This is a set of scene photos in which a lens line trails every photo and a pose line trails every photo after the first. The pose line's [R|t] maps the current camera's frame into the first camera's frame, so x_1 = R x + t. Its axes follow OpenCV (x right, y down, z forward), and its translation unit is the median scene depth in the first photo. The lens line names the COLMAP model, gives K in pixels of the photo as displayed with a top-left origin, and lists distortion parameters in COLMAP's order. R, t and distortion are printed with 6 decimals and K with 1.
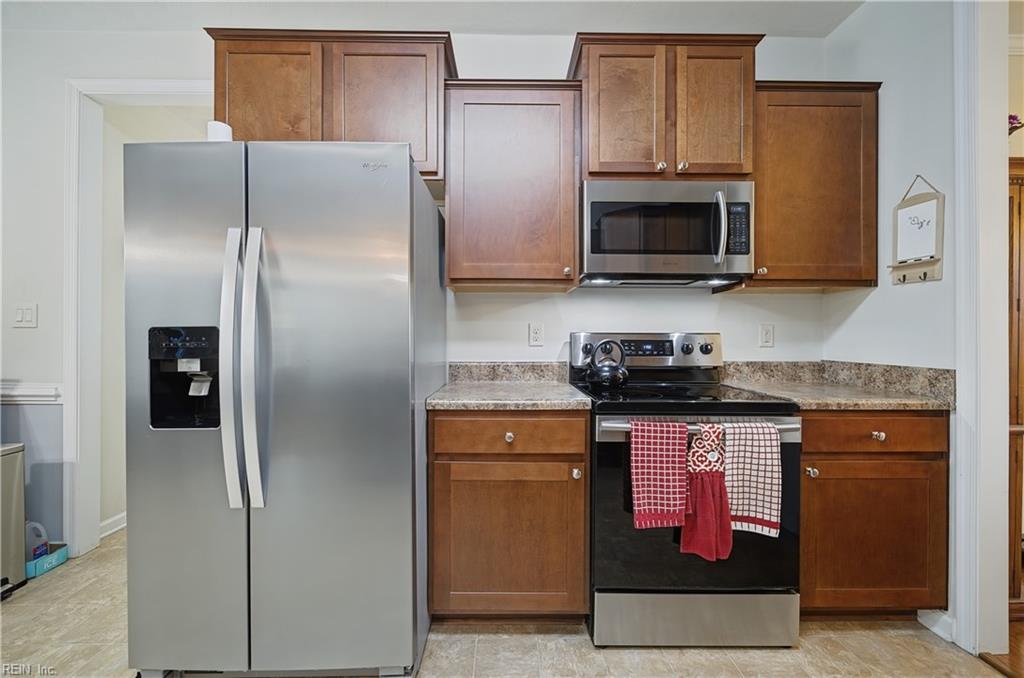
lens RADIAL K [[408.2, 0, 512.0], [0, 408.2, 336.9], [0, 0, 1]] dist [0.000437, -0.000762]
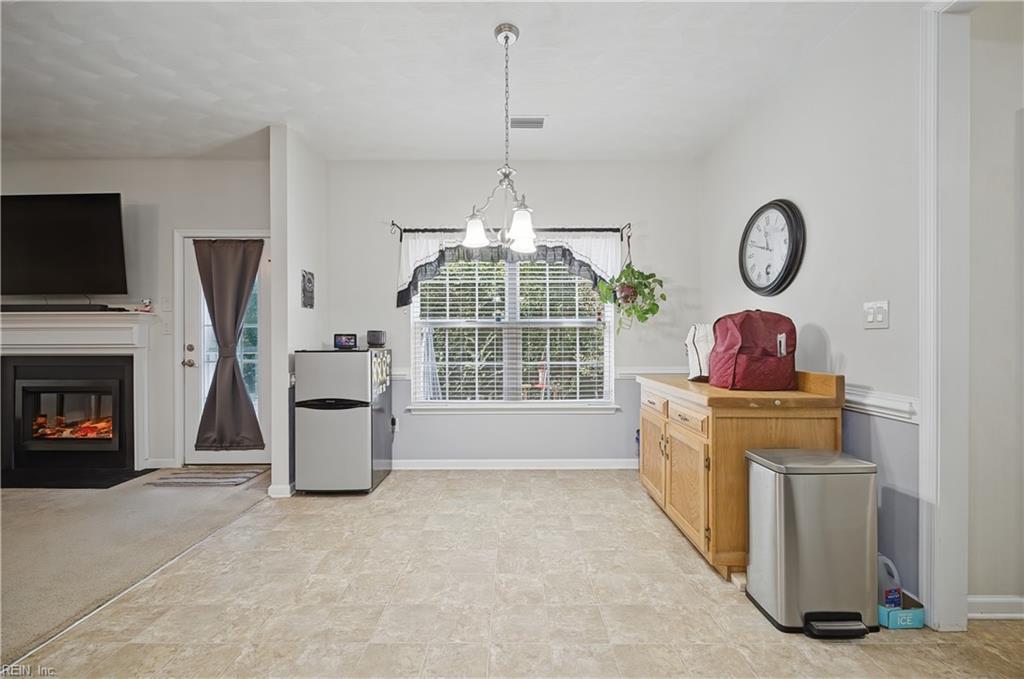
lens RADIAL K [[408.2, 0, 512.2], [0, 408.2, 340.3], [0, 0, 1]] dist [0.000437, -0.000762]
pose [[-0.020205, -0.000501, -0.999796, -0.354917], [0.002082, 0.999998, -0.000543, 0.001247], [0.999794, -0.002093, -0.020204, 0.277324]]
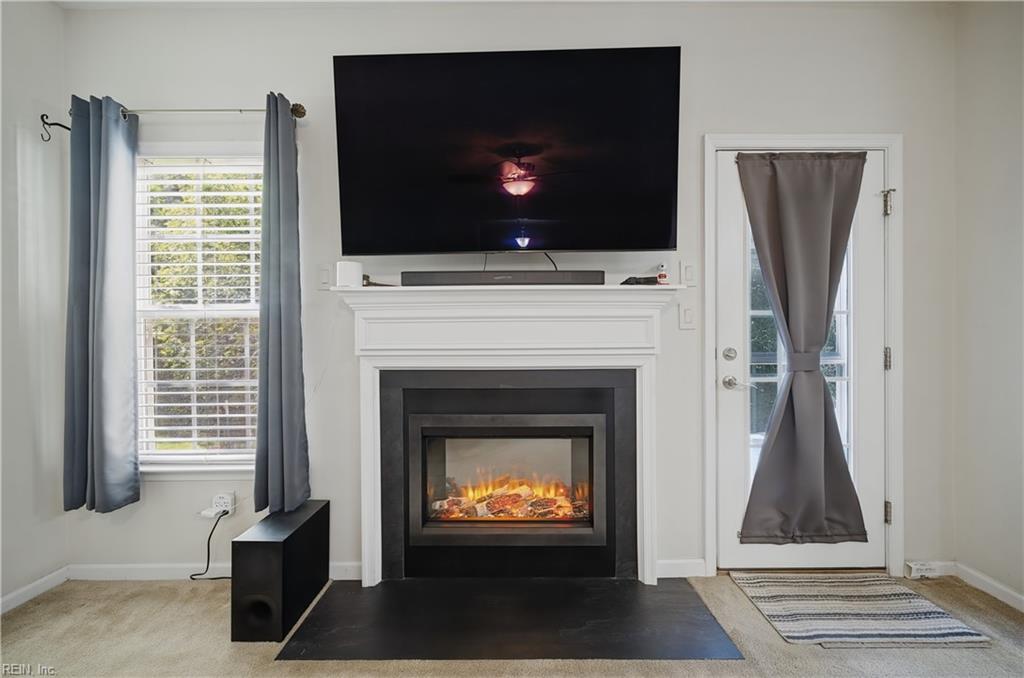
lens RADIAL K [[408.2, 0, 518.2], [0, 408.2, 343.8], [0, 0, 1]] dist [0.000437, -0.000762]
pose [[-0.024287, -0.001483, -0.999704, -1.243890], [0.006055, 0.999980, -0.001630, 0.005558], [0.999687, -0.006092, -0.024278, -1.913091]]
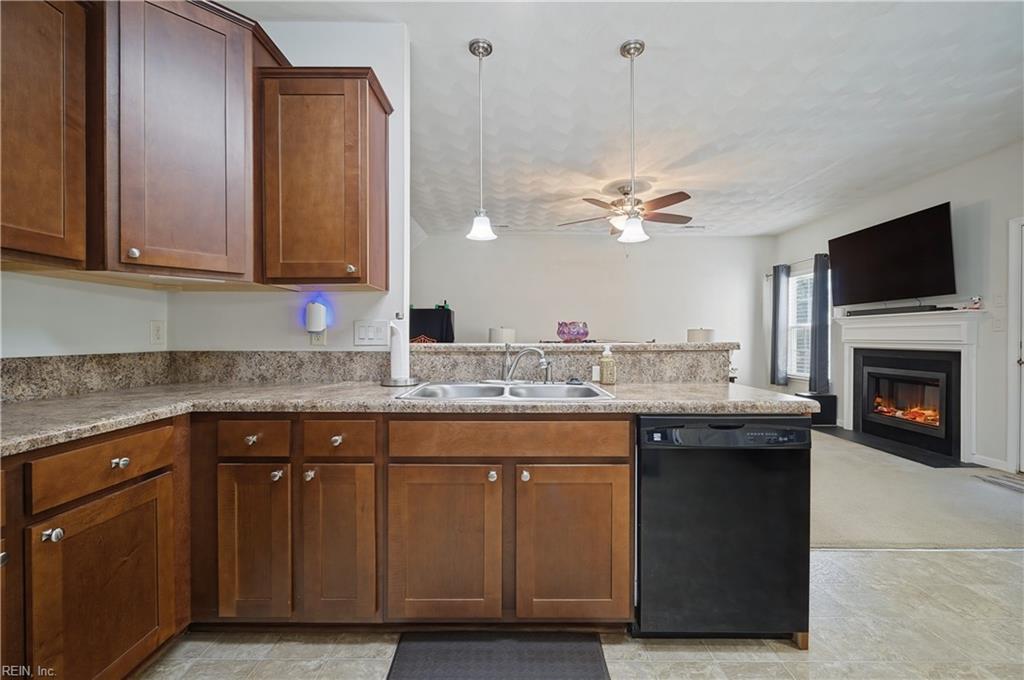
lens RADIAL K [[408.2, 0, 513.1], [0, 408.2, 339.2], [0, 0, 1]] dist [0.000437, -0.000762]
pose [[-0.999828, -0.003884, 0.018153, -0.051060], [-0.003774, 0.999974, 0.006097, 0.003589], [-0.018176, 0.006027, -0.999817, 0.521564]]
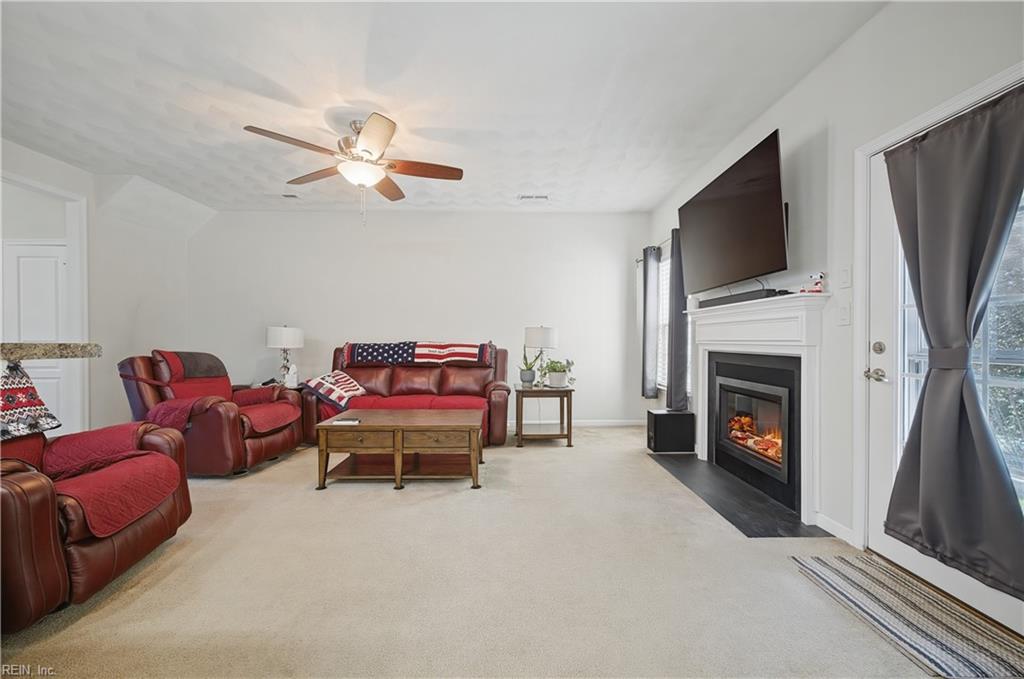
lens RADIAL K [[408.2, 0, 511.5], [0, 408.2, 341.0], [0, 0, 1]] dist [0.000437, -0.000762]
pose [[-0.999984, -0.002610, 0.005037, -1.331732], [-0.002589, 0.999988, 0.004068, 0.013790], [-0.005048, 0.004055, -0.999979, -0.214936]]
